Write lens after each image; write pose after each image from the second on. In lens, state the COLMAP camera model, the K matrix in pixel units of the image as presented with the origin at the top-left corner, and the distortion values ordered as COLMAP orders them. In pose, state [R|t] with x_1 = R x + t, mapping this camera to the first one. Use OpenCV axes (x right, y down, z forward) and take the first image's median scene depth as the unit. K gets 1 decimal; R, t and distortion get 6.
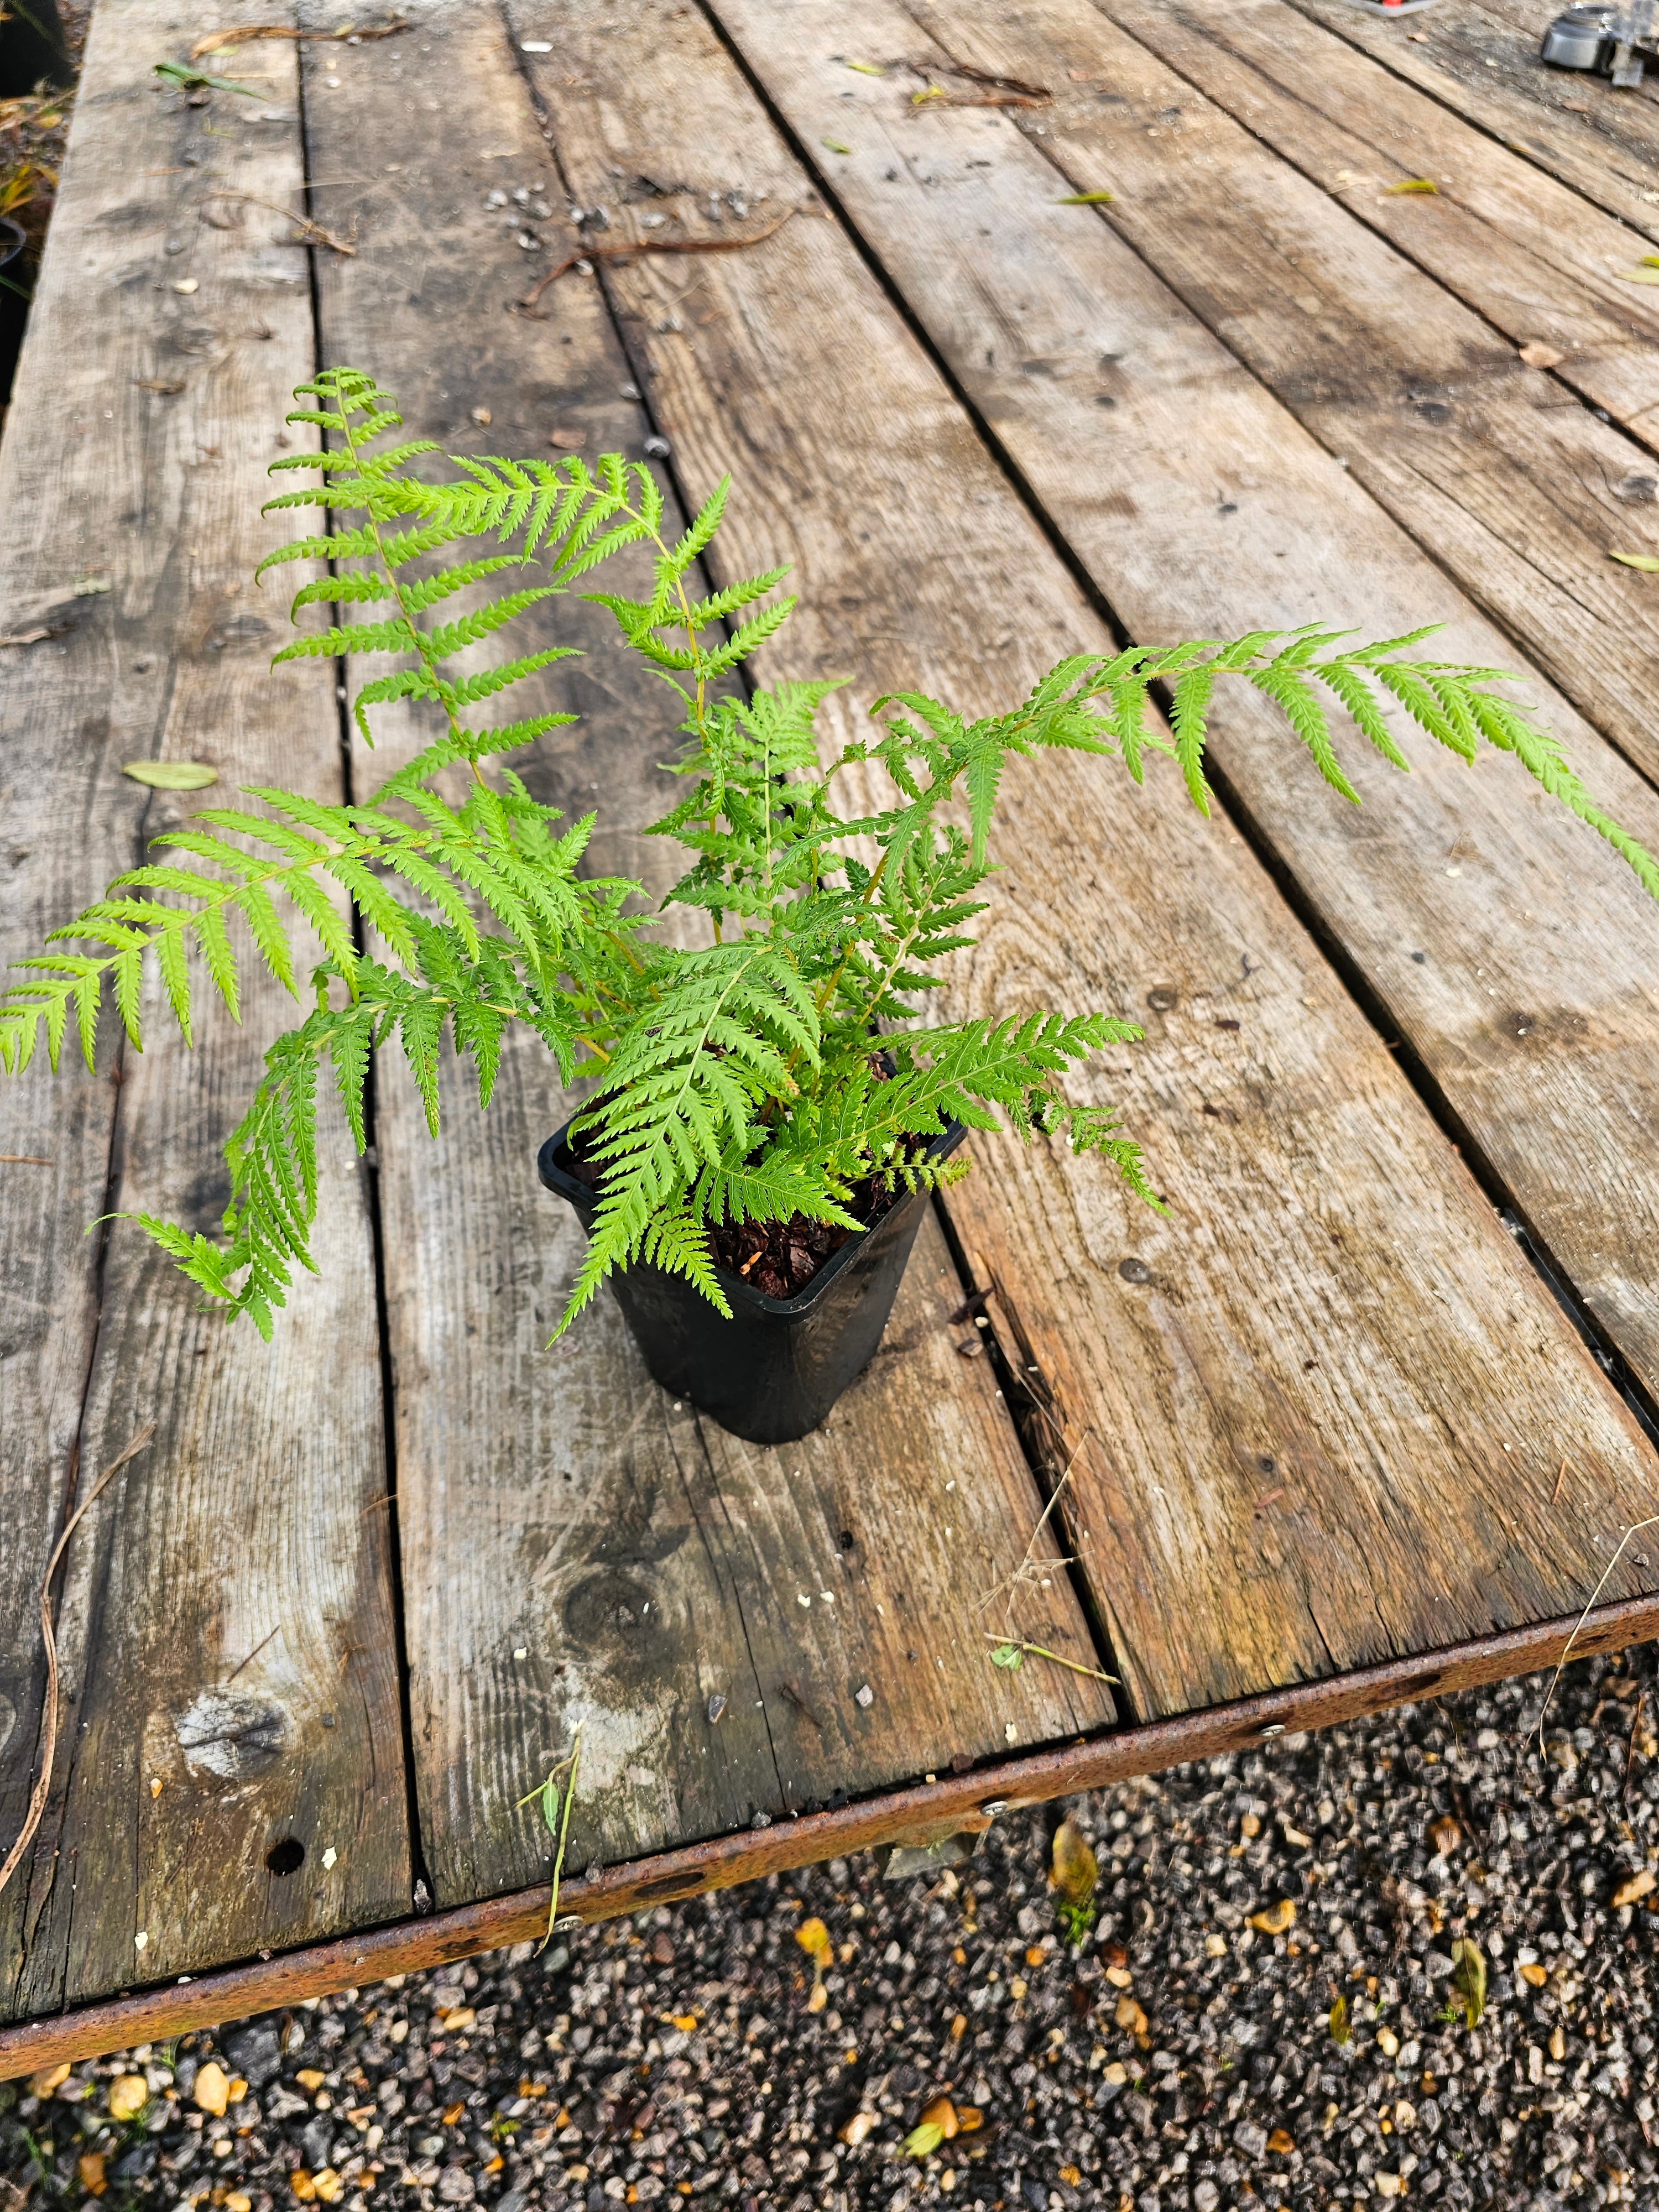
lens RADIAL K [[1519.2, 0, 829.5], [0, 1519.2, 1106.0], [0, 0, 1]] dist [0.016701, -0.027515]
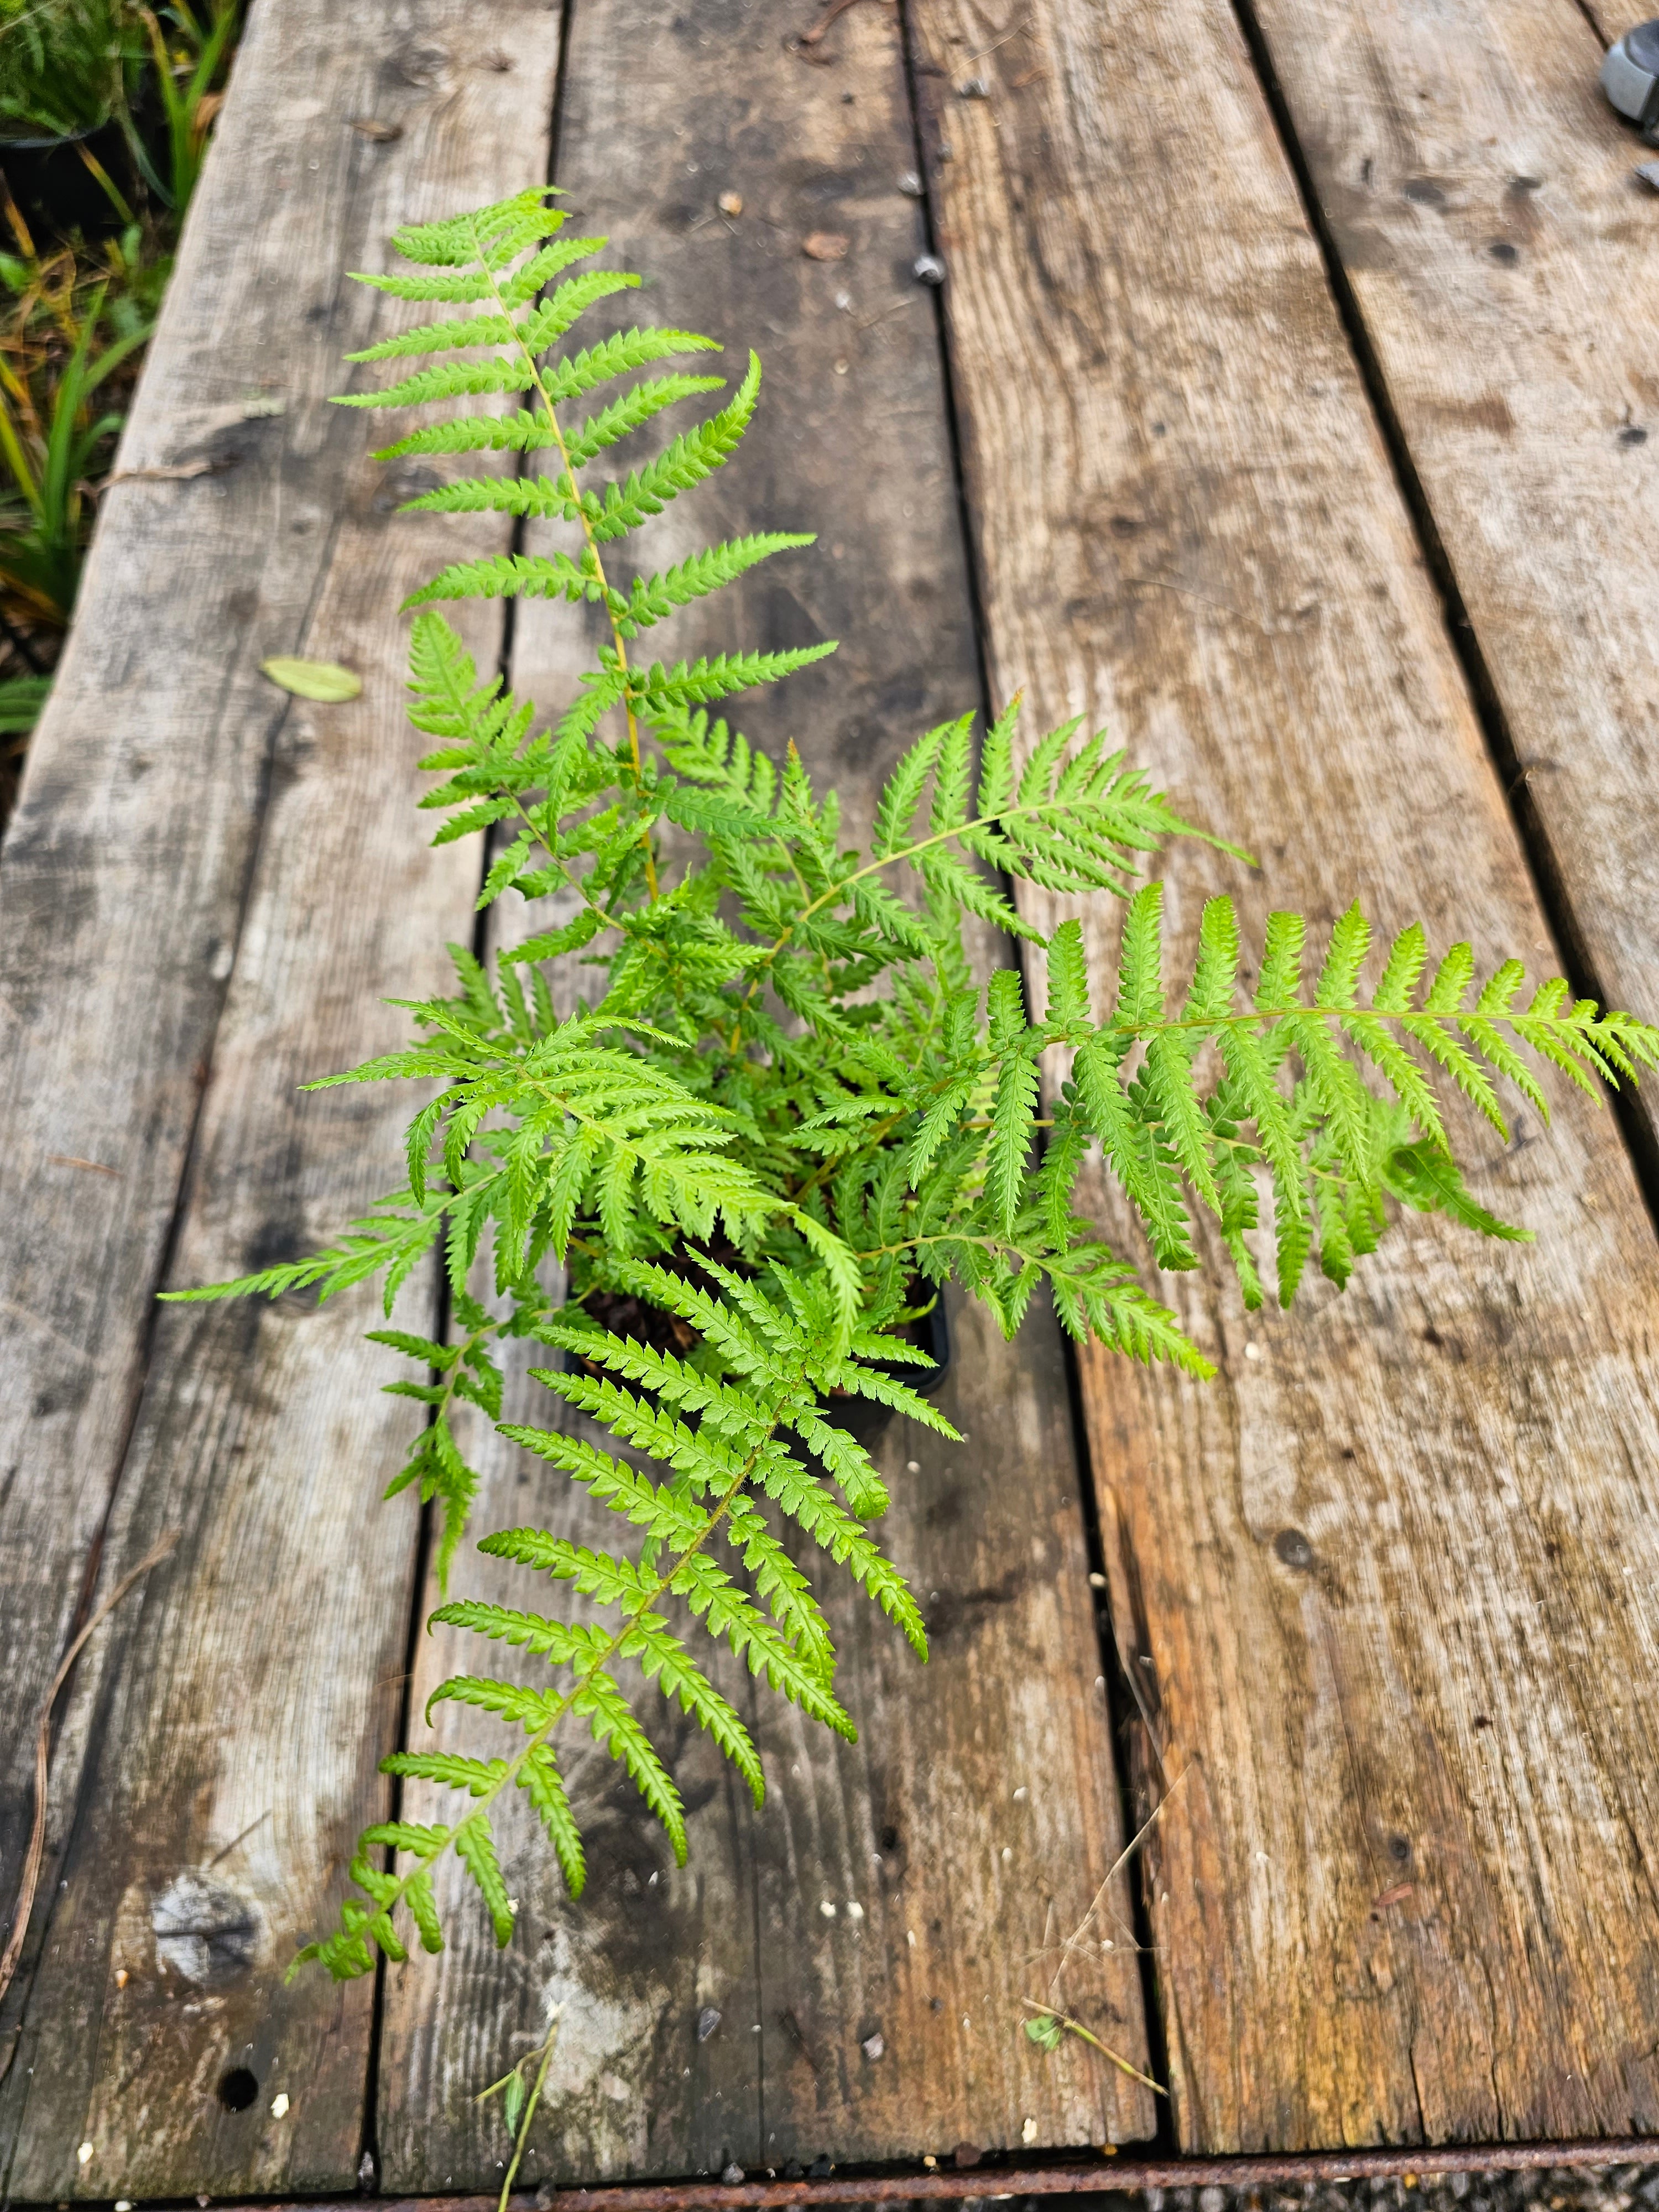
lens RADIAL K [[1533.3, 0, 829.5], [0, 1533.3, 1106.0], [0, 0, 1]] dist [-0.003574, -0.010081]
pose [[0.979091, 0.160630, -0.124818, 0.017299], [-0.134339, 0.971313, 0.196225, -0.259589], [0.152757, -0.175354, 0.972582, 0.186597]]
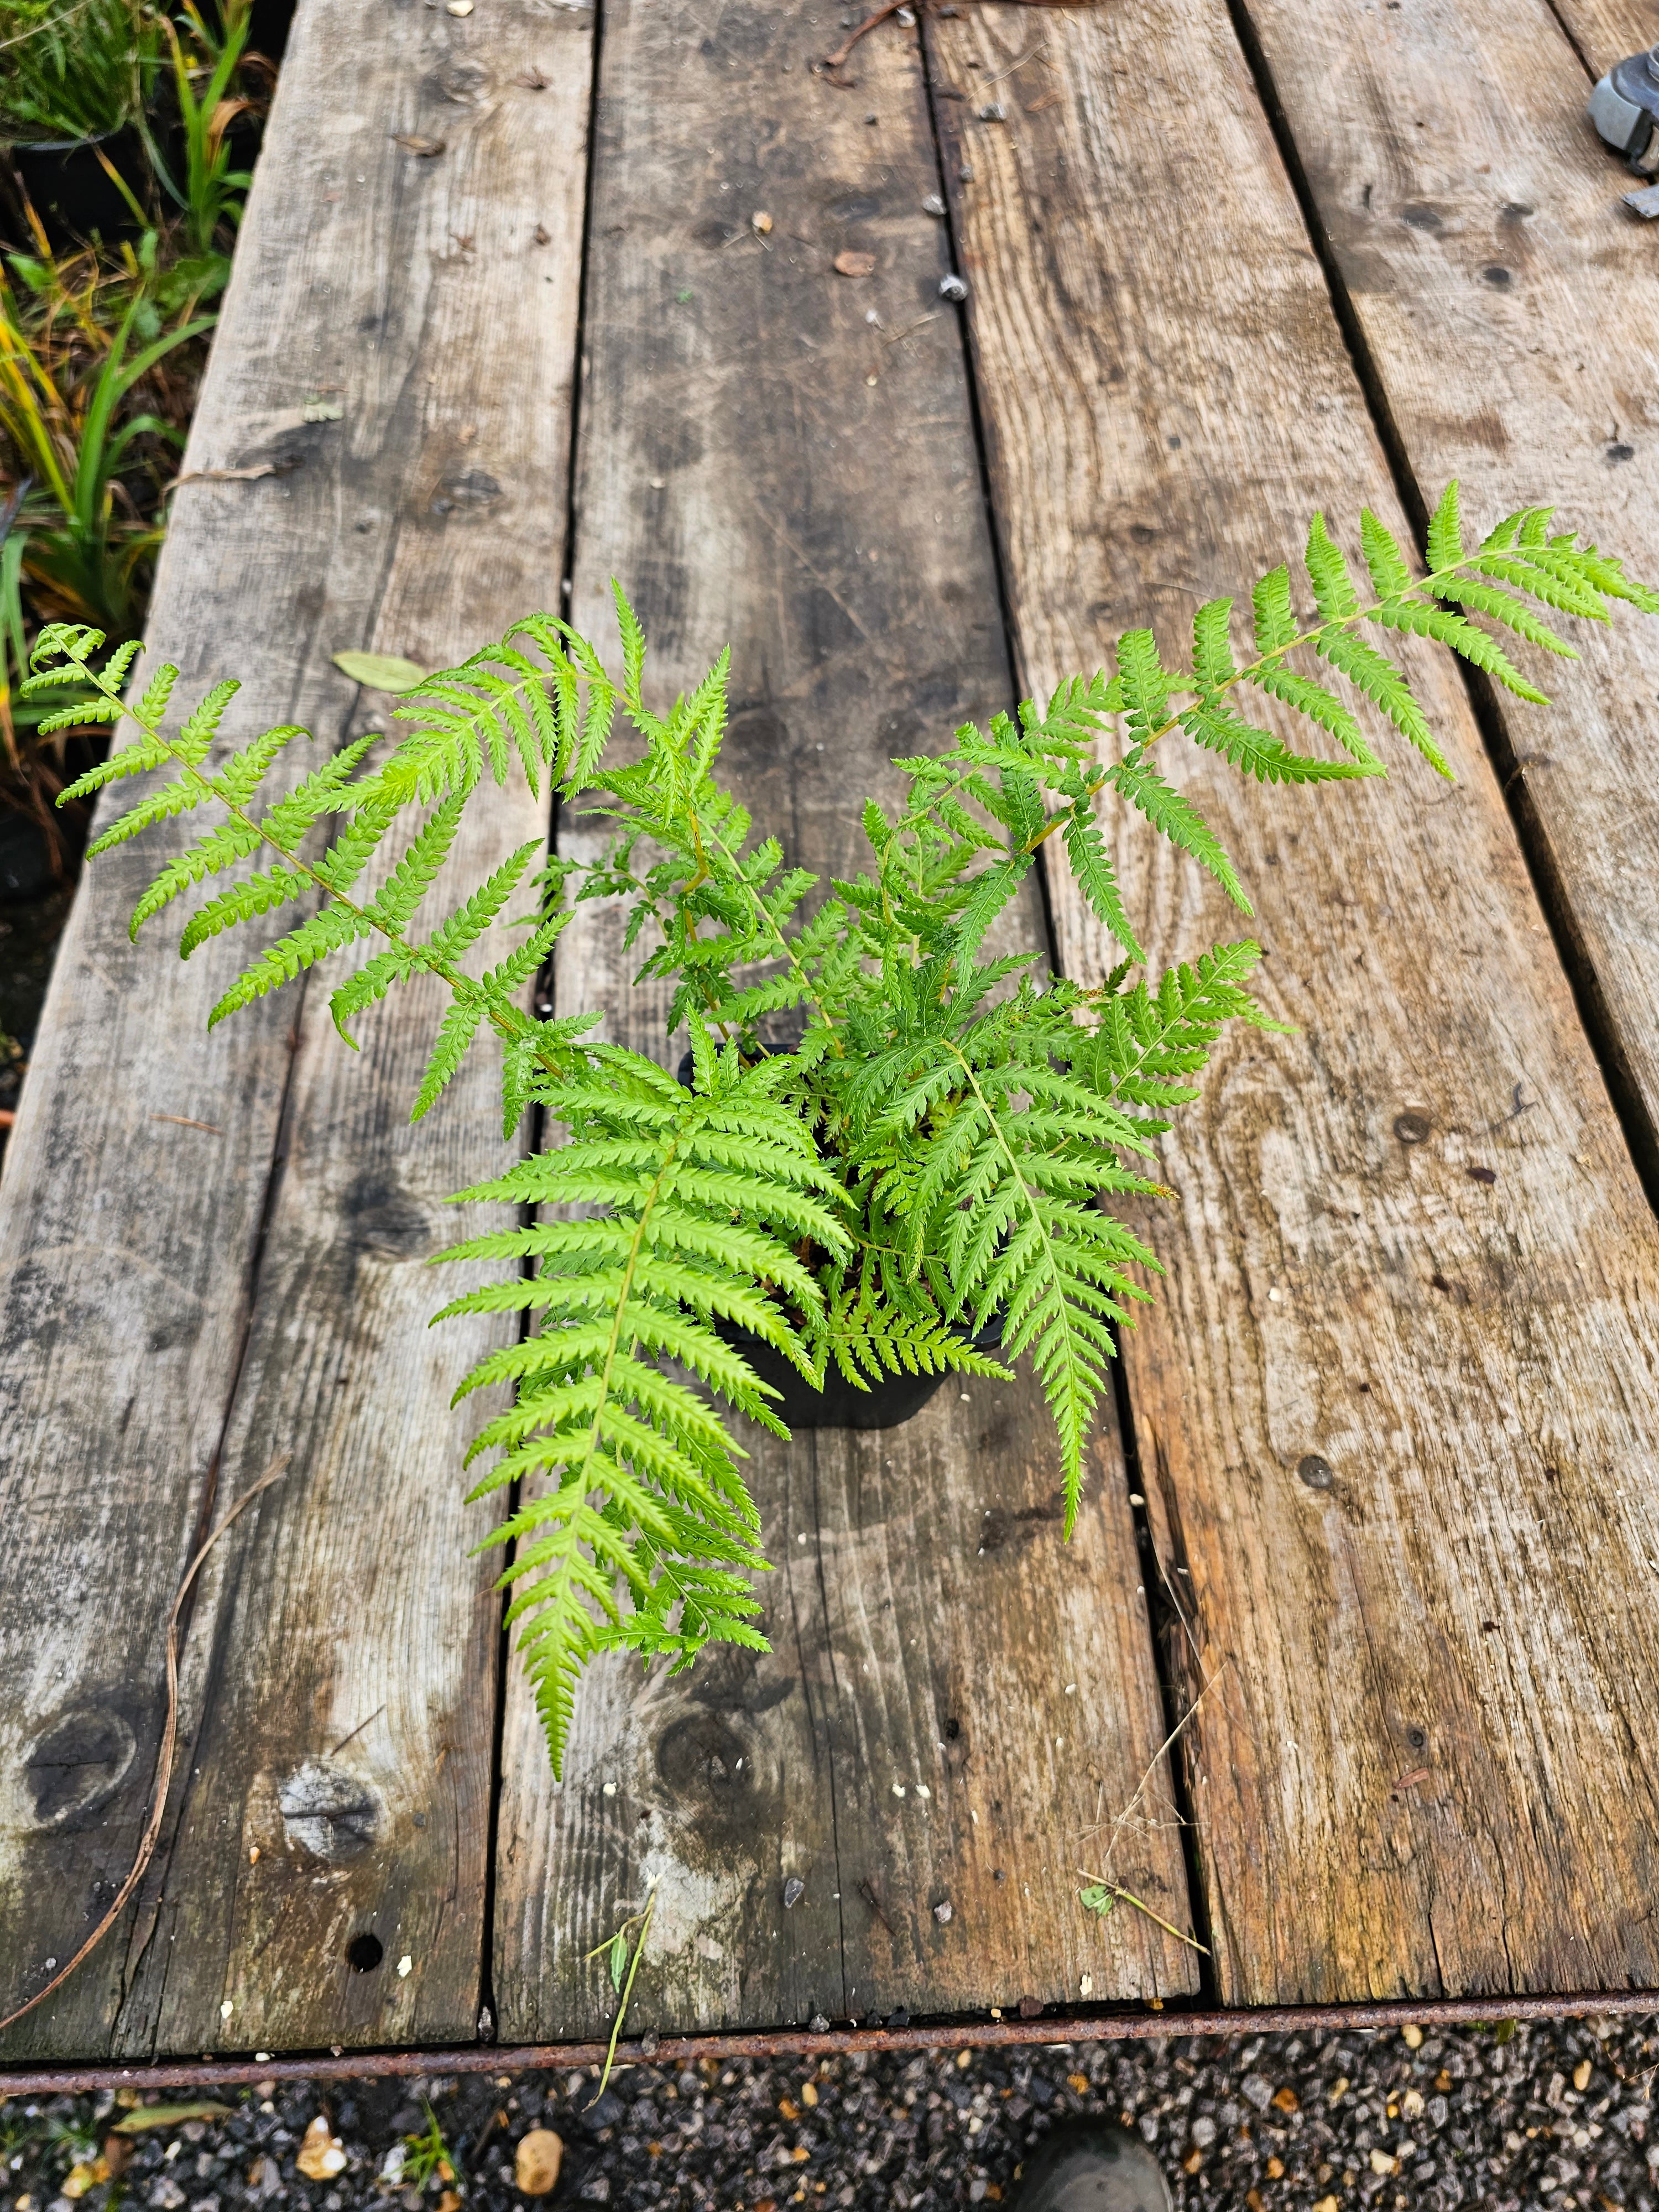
lens RADIAL K [[1520.4, 0, 810.2], [0, 1520.4, 1112.0], [0, 0, 1]] dist [0.007296, -0.016236]
pose [[0.979446, 0.166194, -0.114299, -0.028348], [-0.141388, 0.969831, 0.198589, -0.241108], [0.143855, -0.178346, 0.973395, 0.105151]]
